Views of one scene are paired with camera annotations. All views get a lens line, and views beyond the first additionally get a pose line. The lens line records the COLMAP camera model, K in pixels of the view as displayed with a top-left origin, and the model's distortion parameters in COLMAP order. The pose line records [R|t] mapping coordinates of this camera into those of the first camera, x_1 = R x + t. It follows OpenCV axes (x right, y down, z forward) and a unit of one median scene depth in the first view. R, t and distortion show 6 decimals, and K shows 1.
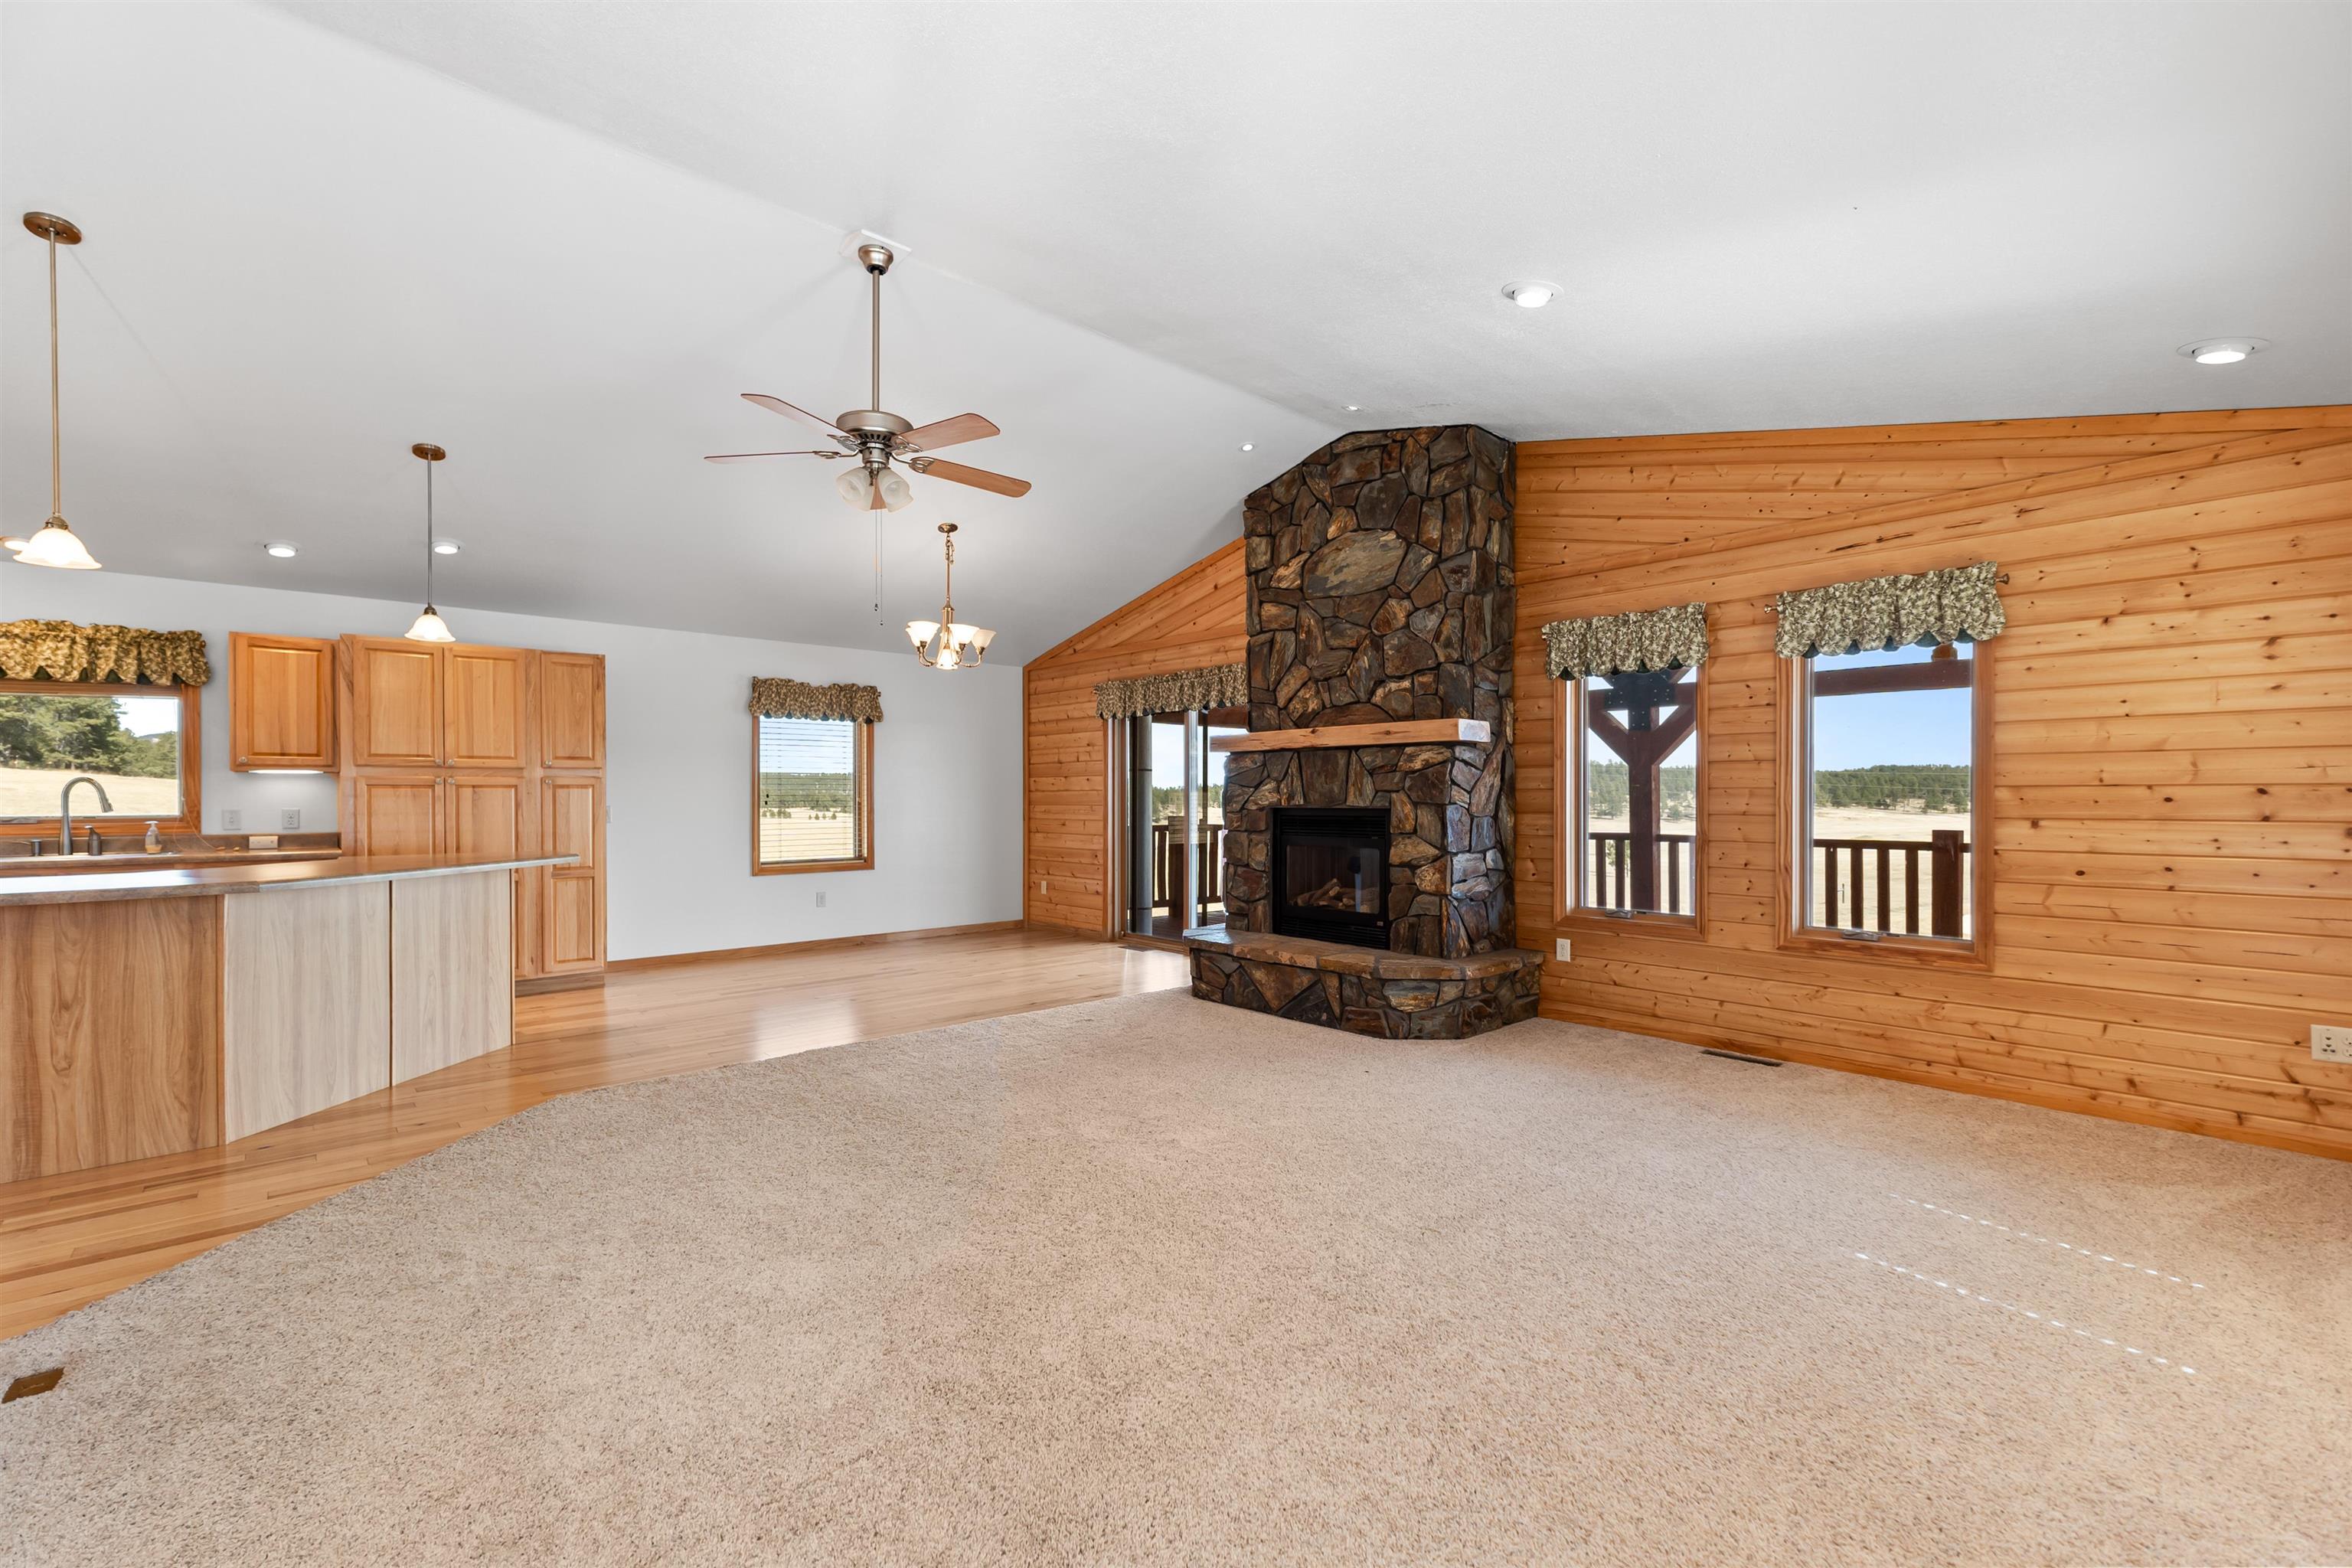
lens RADIAL K [[982.1, 0, 1175.7], [0, 982.1, 797.8], [0, 0, 1]] dist [0.003560, -0.000357]
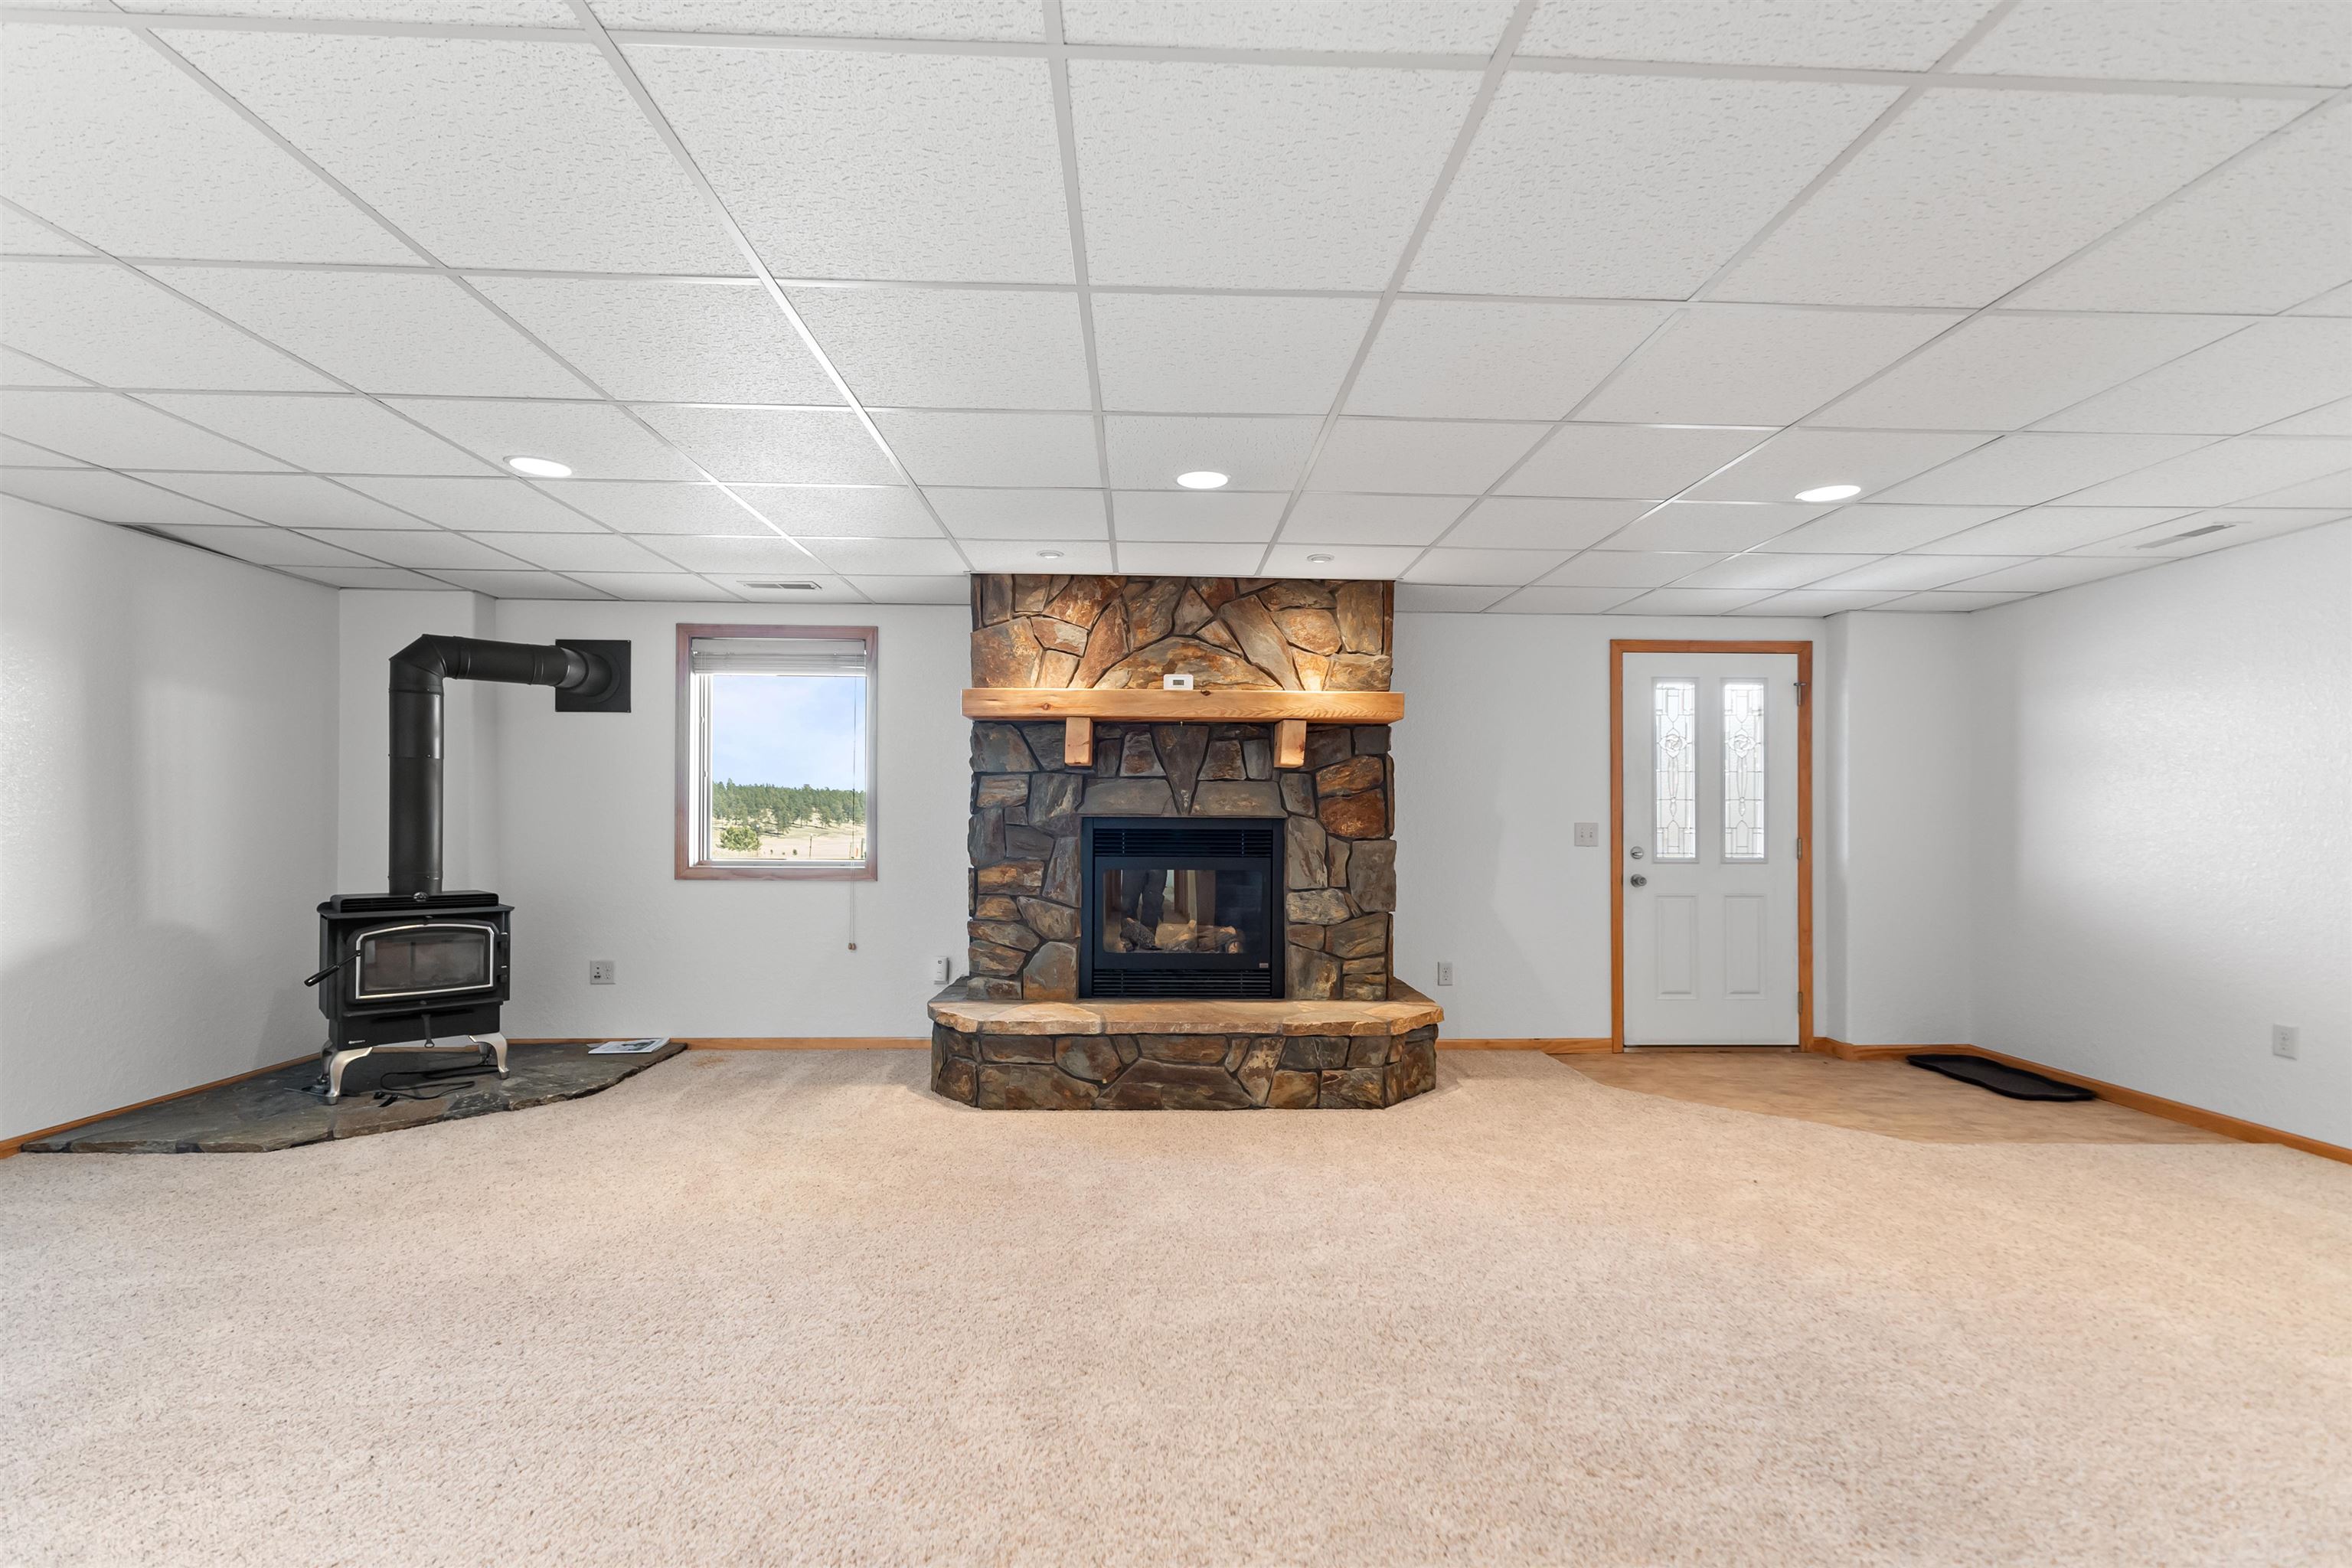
lens RADIAL K [[982.1, 0, 1175.7], [0, 982.1, 797.8], [0, 0, 1]] dist [0.003560, -0.000357]
pose [[0.645135, 0.008879, 0.764017, -0.459113], [-0.001557, 0.999946, -0.010306, -0.003558], [-0.764067, 0.005459, 0.645114, 0.530323]]
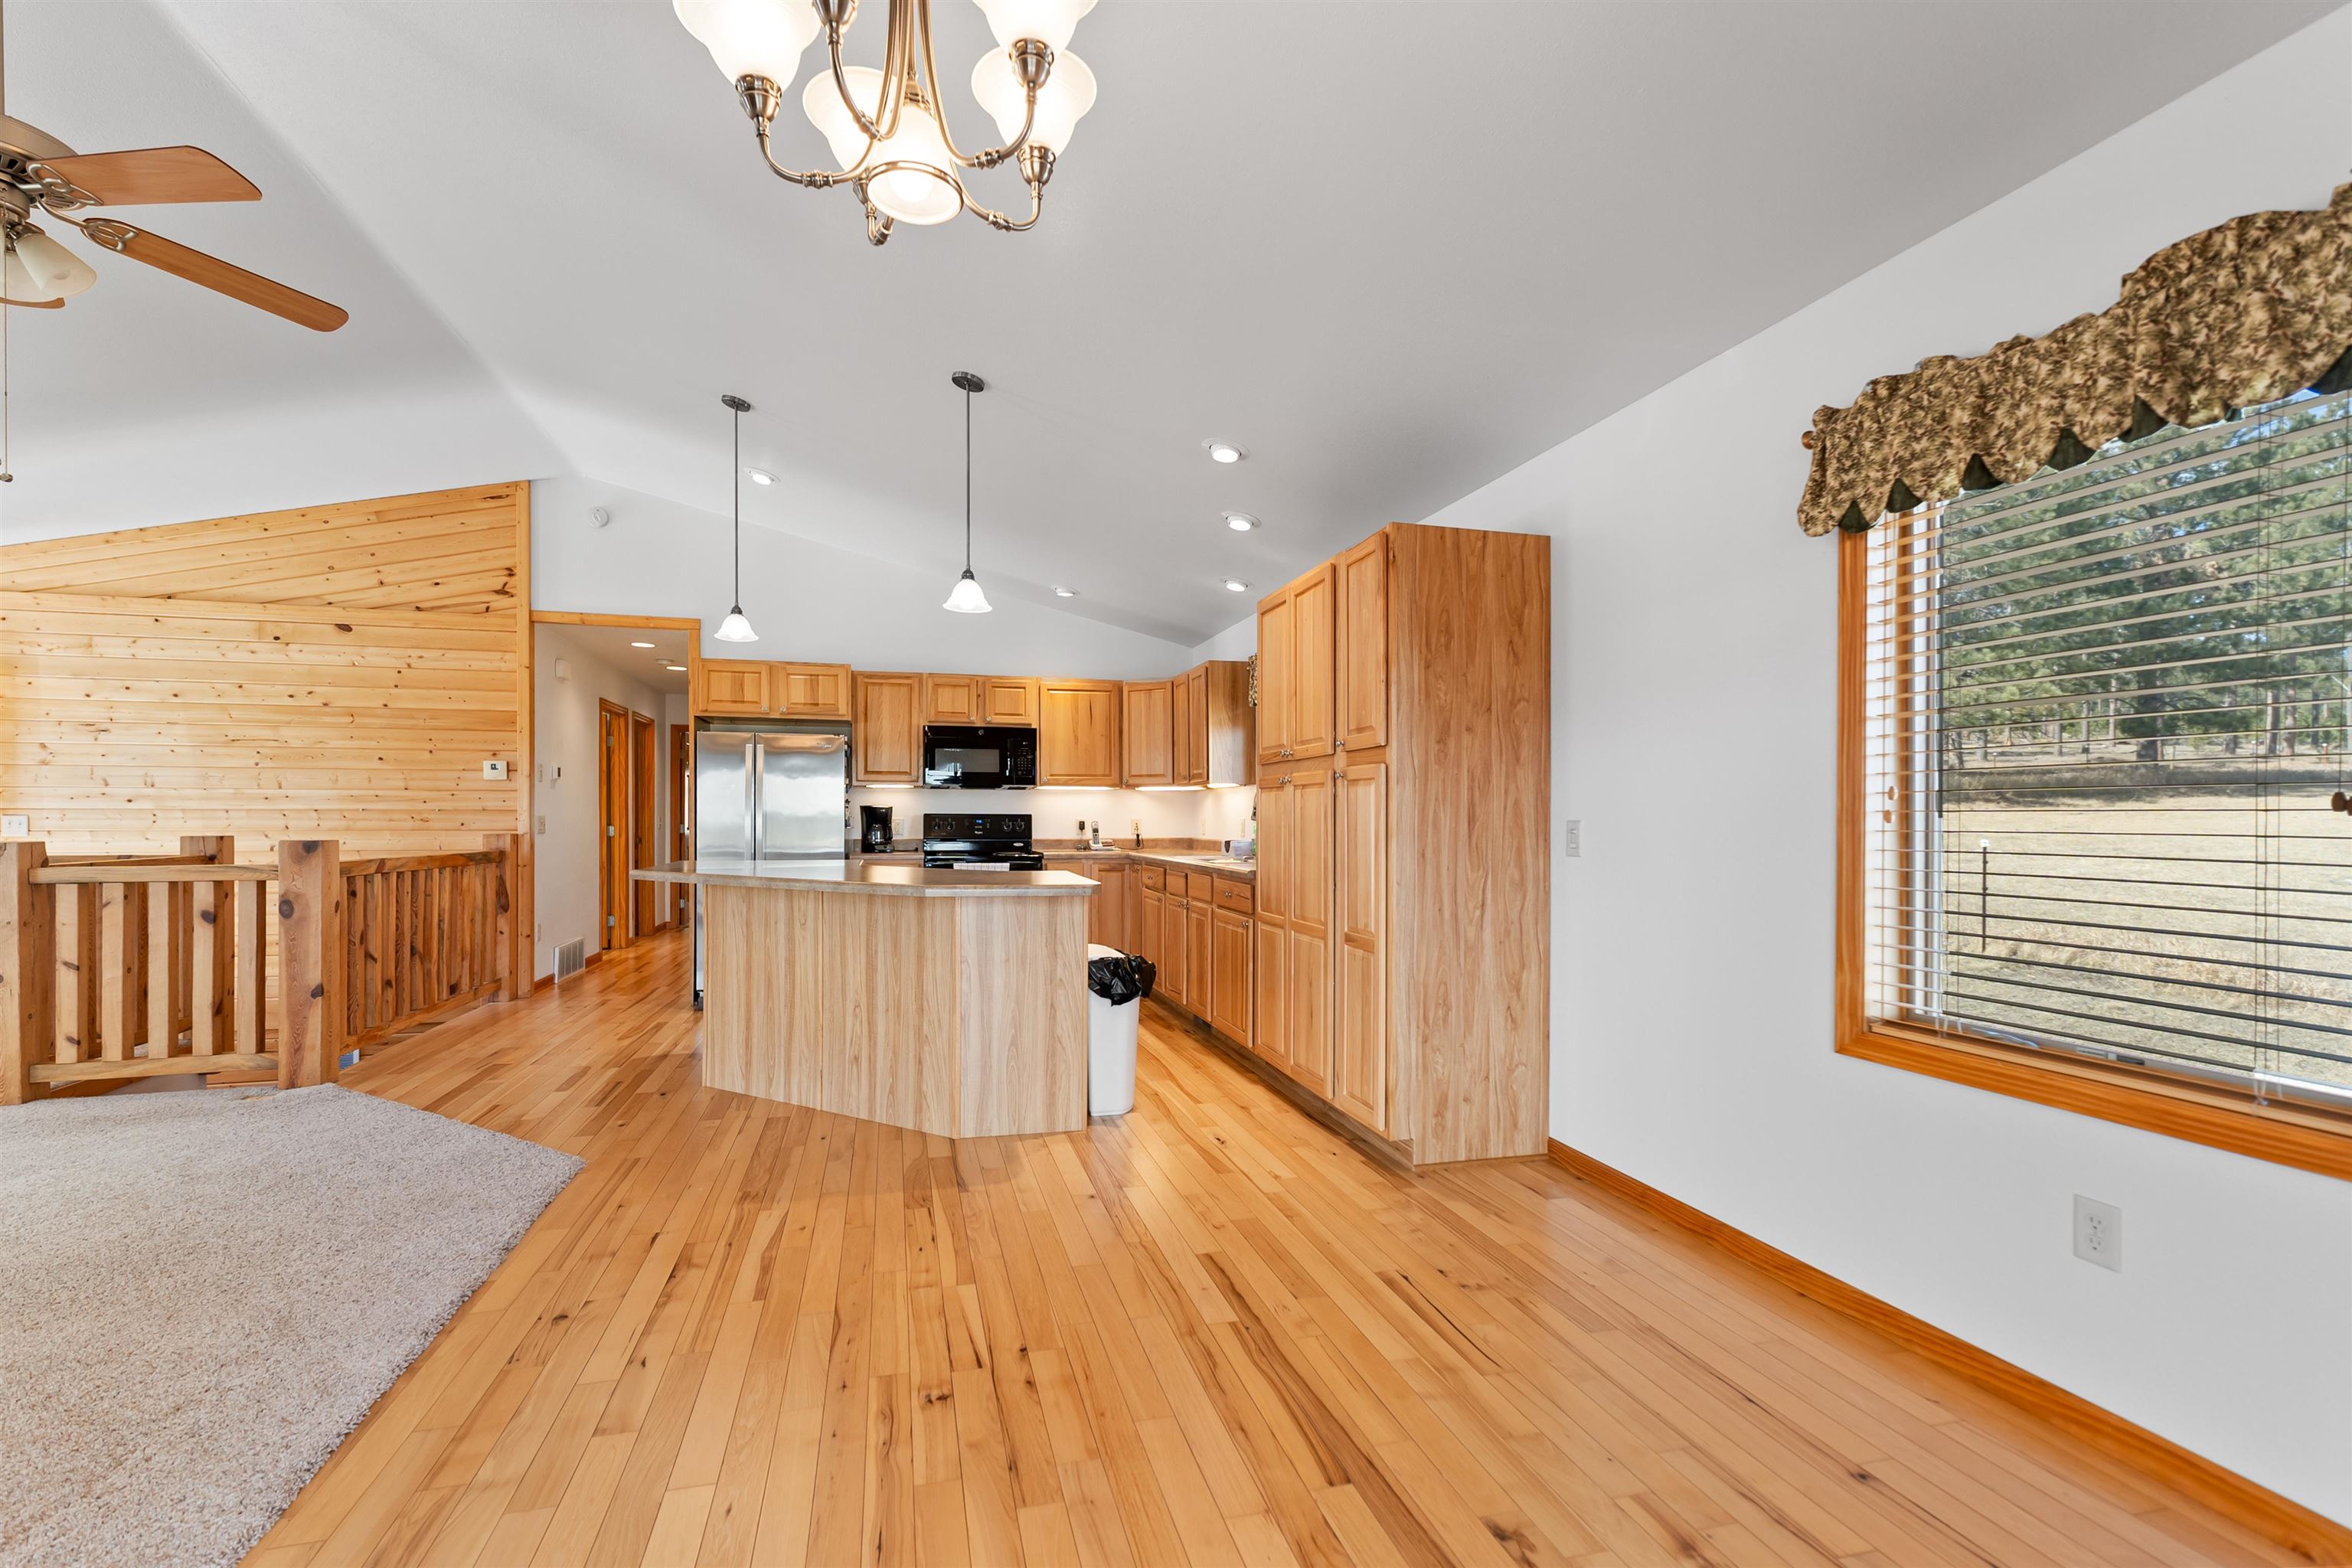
lens RADIAL K [[1031.3, 0, 1167.4], [0, 1031.3, 830.1], [0, 0, 1]] dist [0.000163, -0.000055]
pose [[-0.459273, 0.012167, -0.888212, -0.059597], [-0.004900, 0.999856, 0.016230, 0.006996], [0.888282, 0.011806, -0.459147, 1.311979]]
